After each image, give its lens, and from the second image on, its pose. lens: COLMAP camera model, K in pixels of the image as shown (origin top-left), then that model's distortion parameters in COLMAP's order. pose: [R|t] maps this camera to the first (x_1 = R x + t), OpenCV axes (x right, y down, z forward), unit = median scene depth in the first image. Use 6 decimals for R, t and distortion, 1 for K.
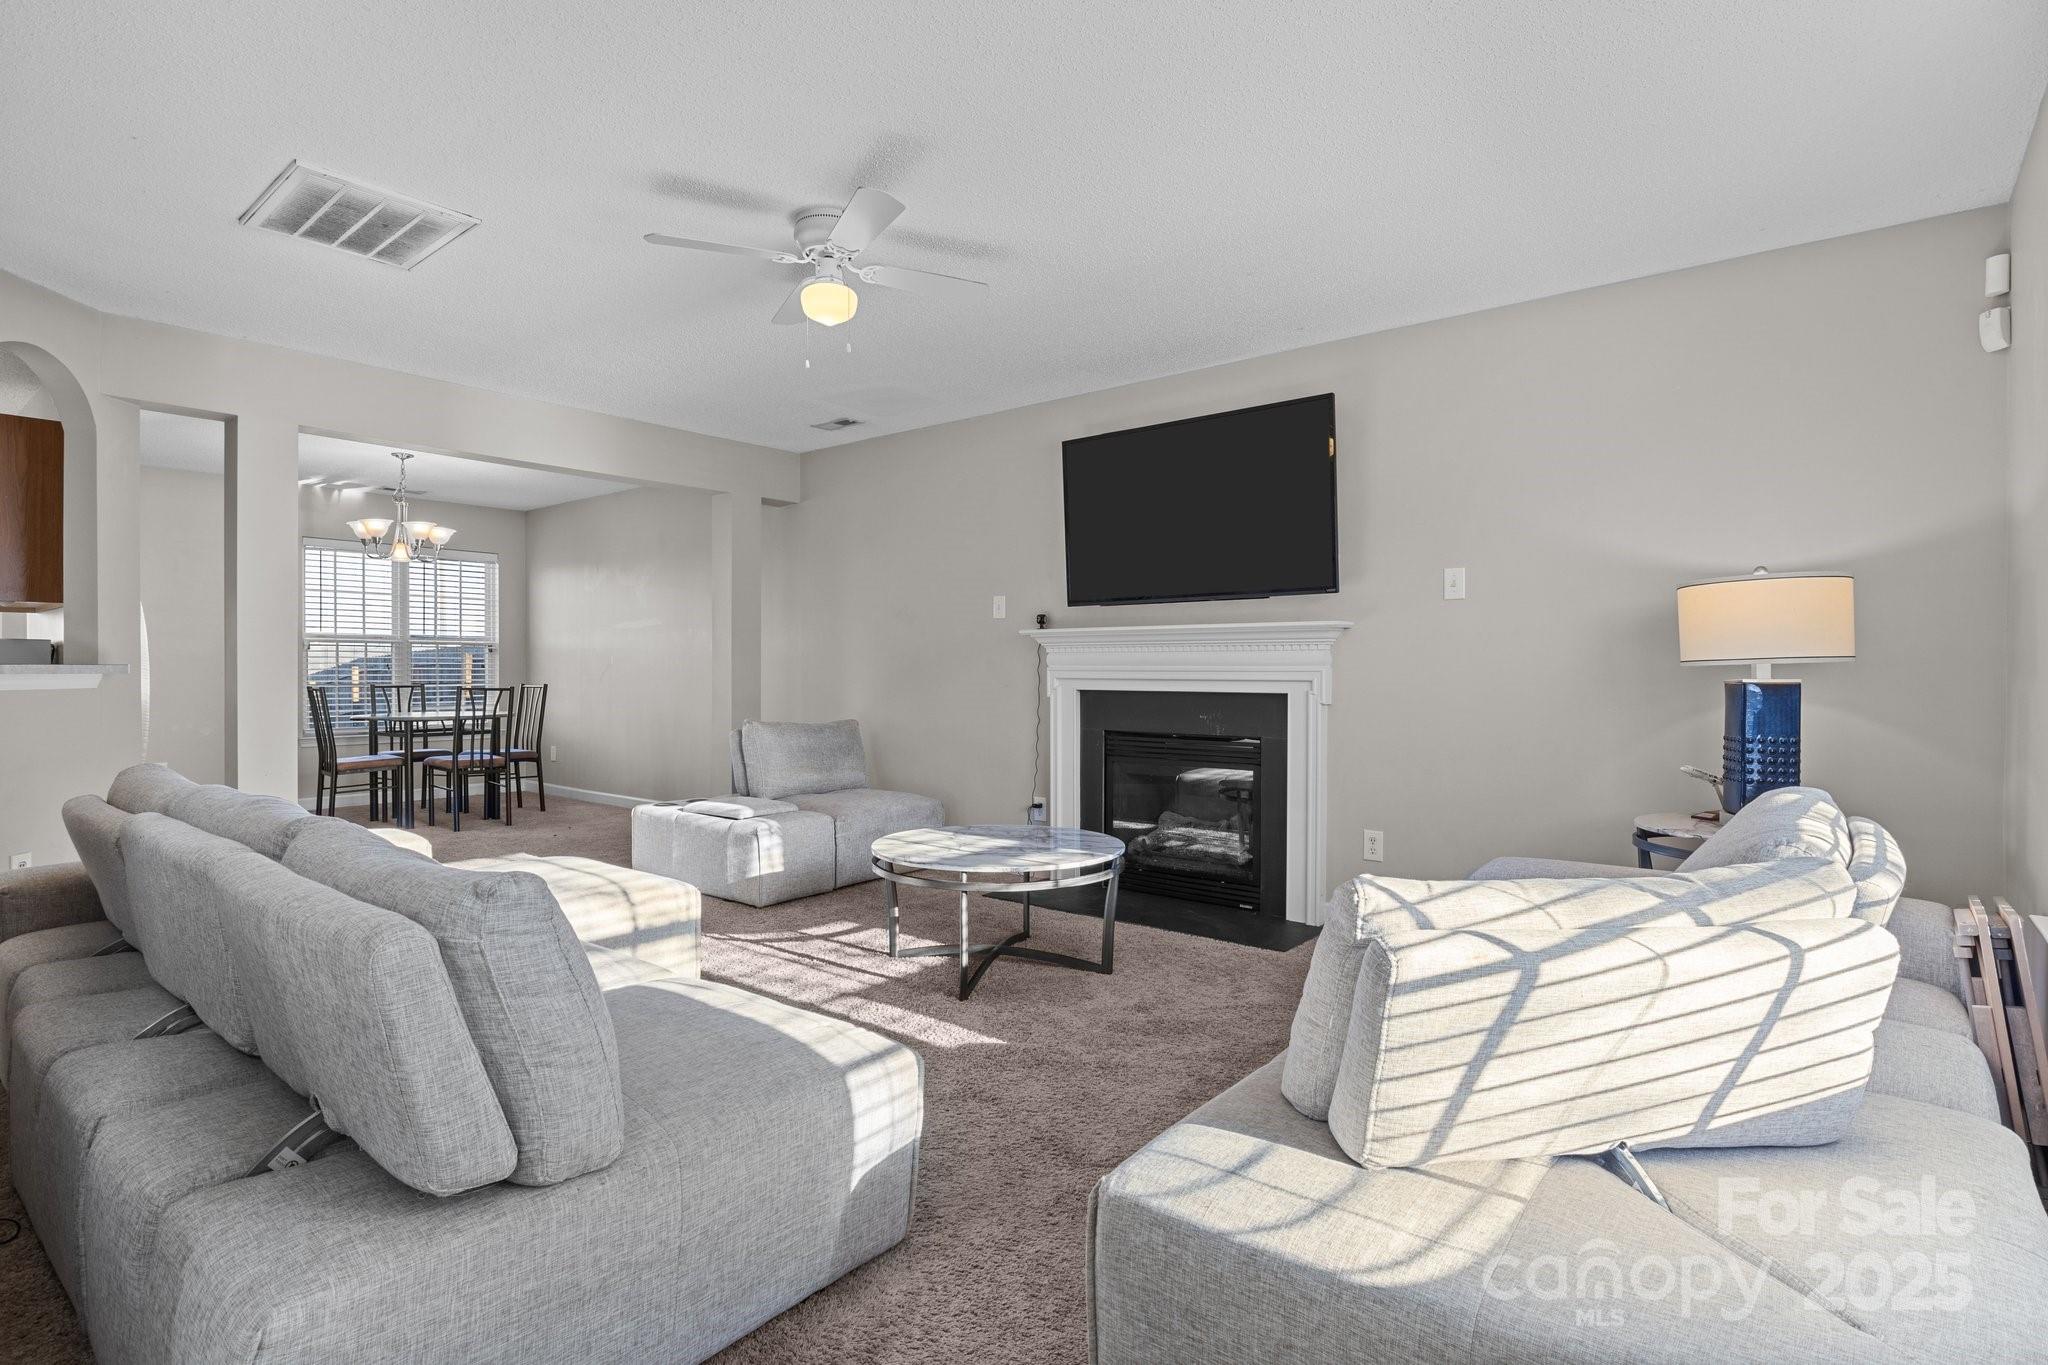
lens RADIAL K [[1018.8, 0, 1032.8], [0, 1018.8, 664.3], [0, 0, 1]] dist [-0.009242, -0.000813]
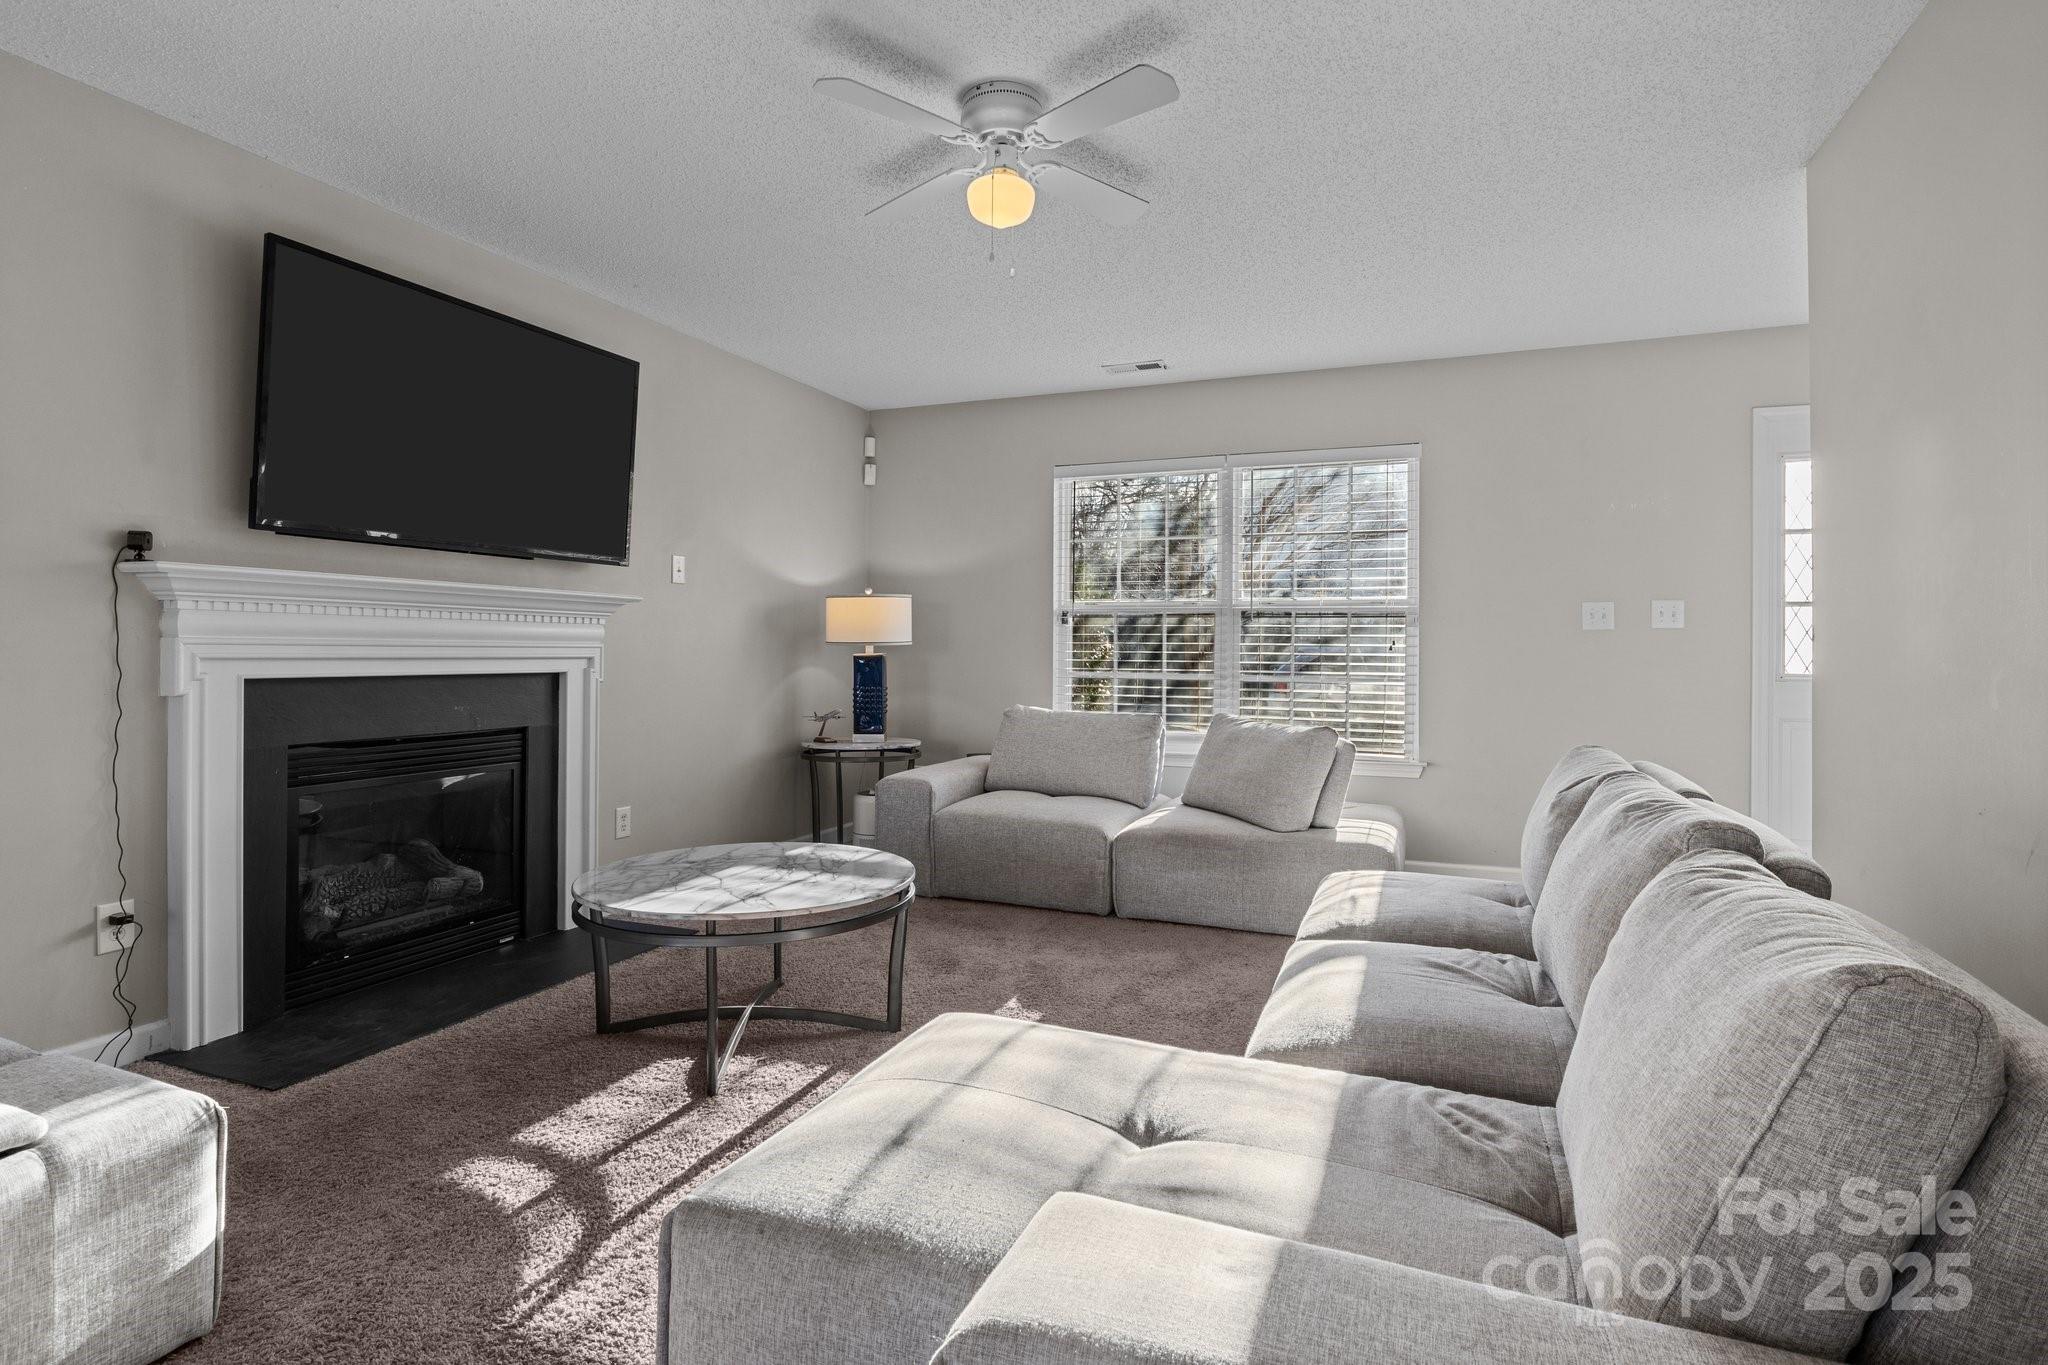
lens RADIAL K [[1027.9, 0, 1030.8], [0, 1027.9, 642.5], [0, 0, 1]] dist [-0.009911, 0.001869]
pose [[-0.294985, 0.003507, 0.955496, -0.756396], [-0.014417, 0.999863, -0.008121, 0.004253], [-0.955393, -0.016171, -0.294894, 0.927469]]
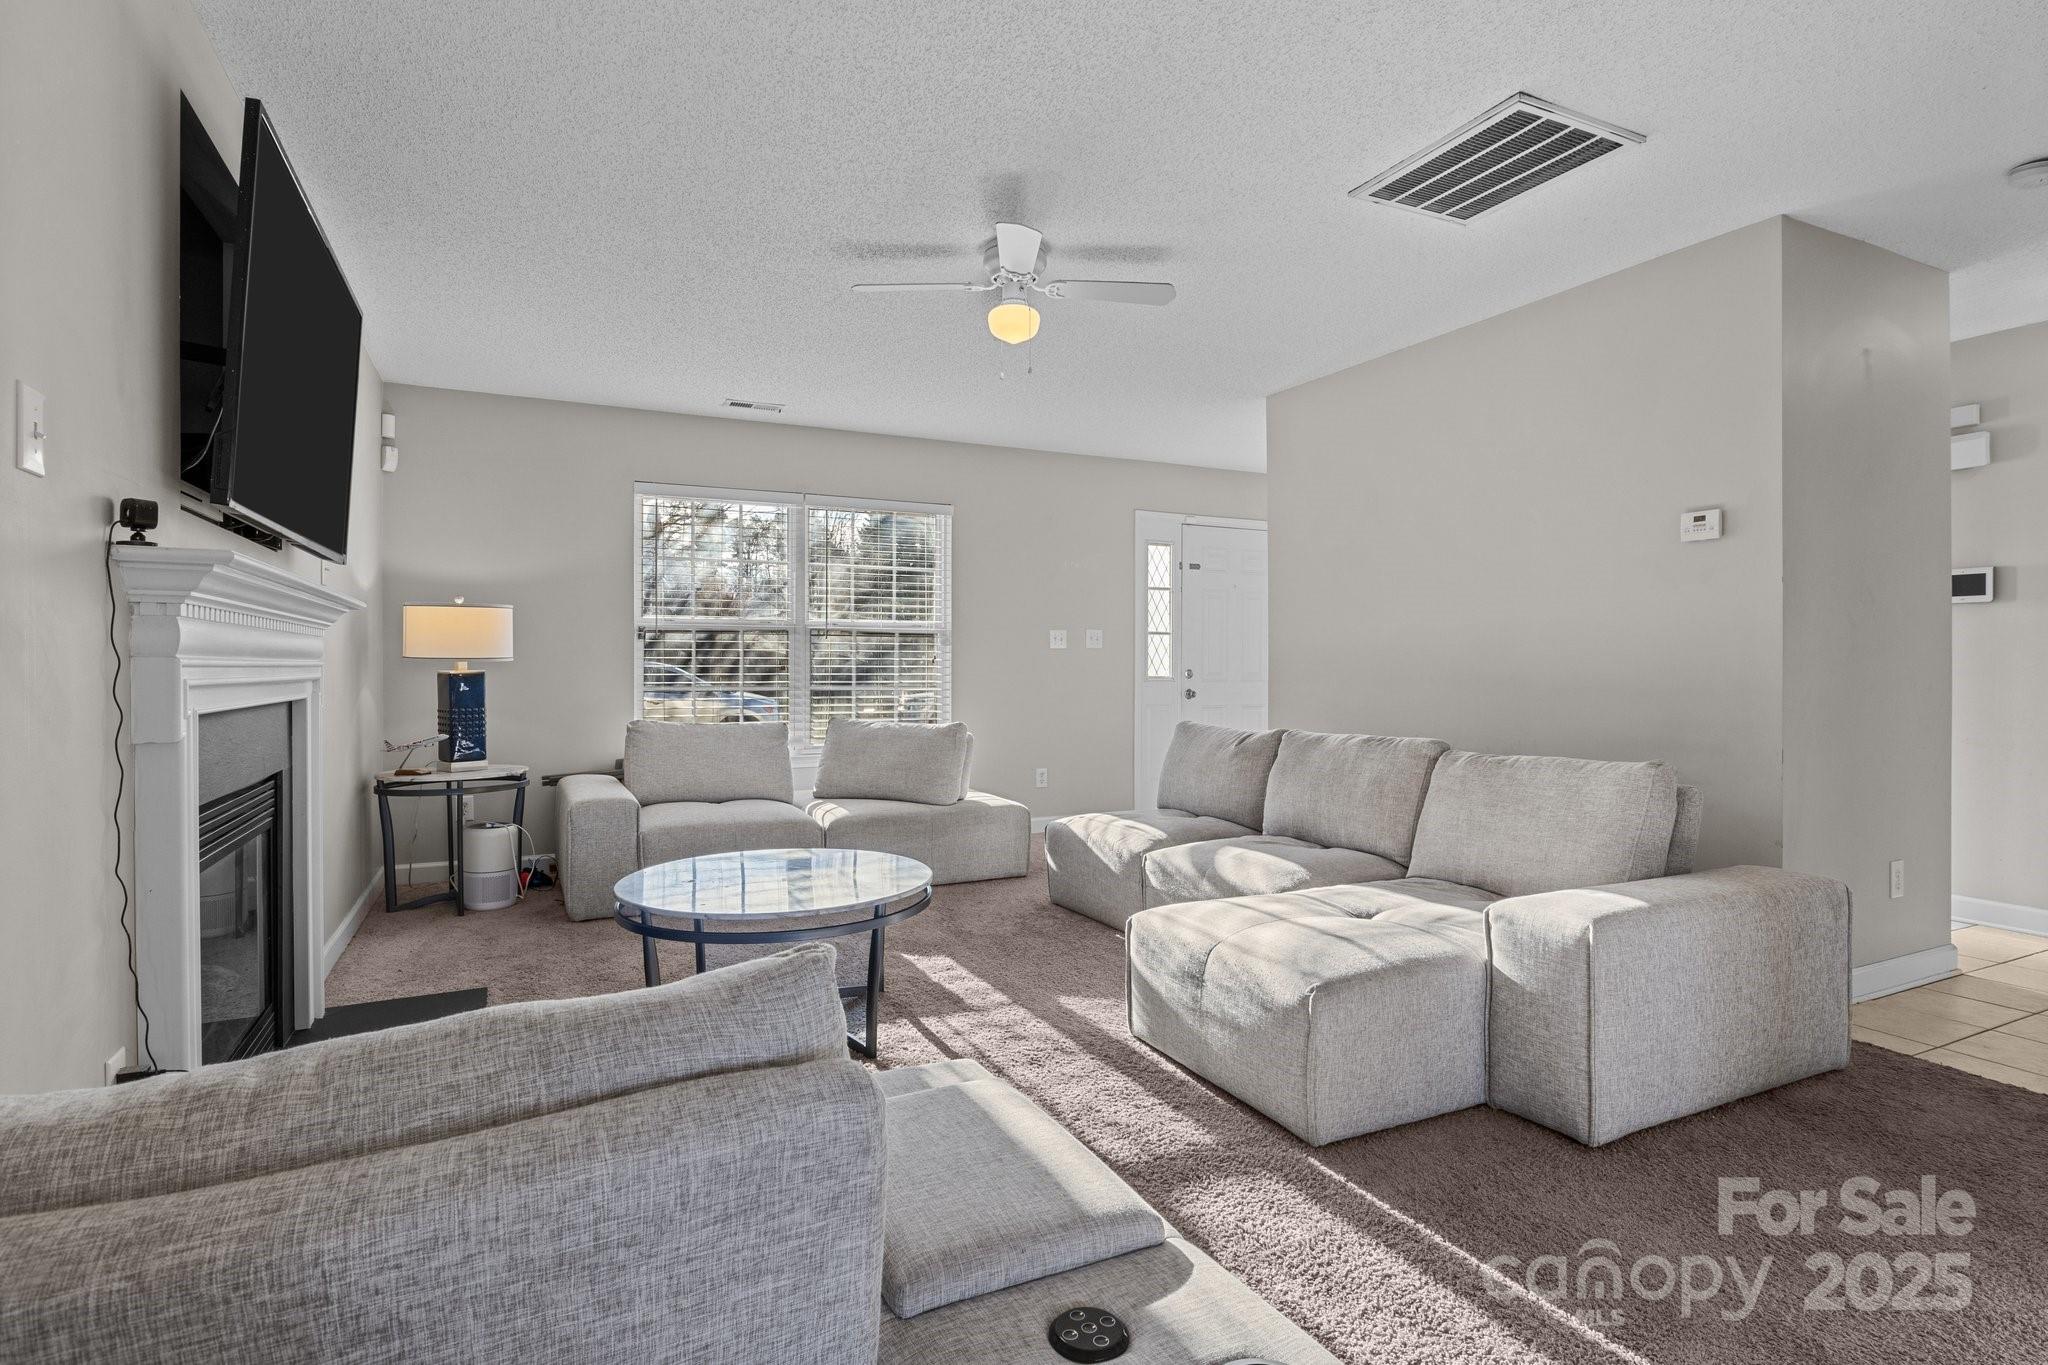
lens RADIAL K [[1018.8, 0, 1032.8], [0, 1018.8, 664.3], [0, 0, 1]] dist [-0.009242, -0.000813]
pose [[-0.908651, -0.001756, 0.417552, -0.508937], [-0.004670, 0.999971, -0.005958, 0.007609], [-0.417530, -0.007364, -0.908633, 1.495513]]
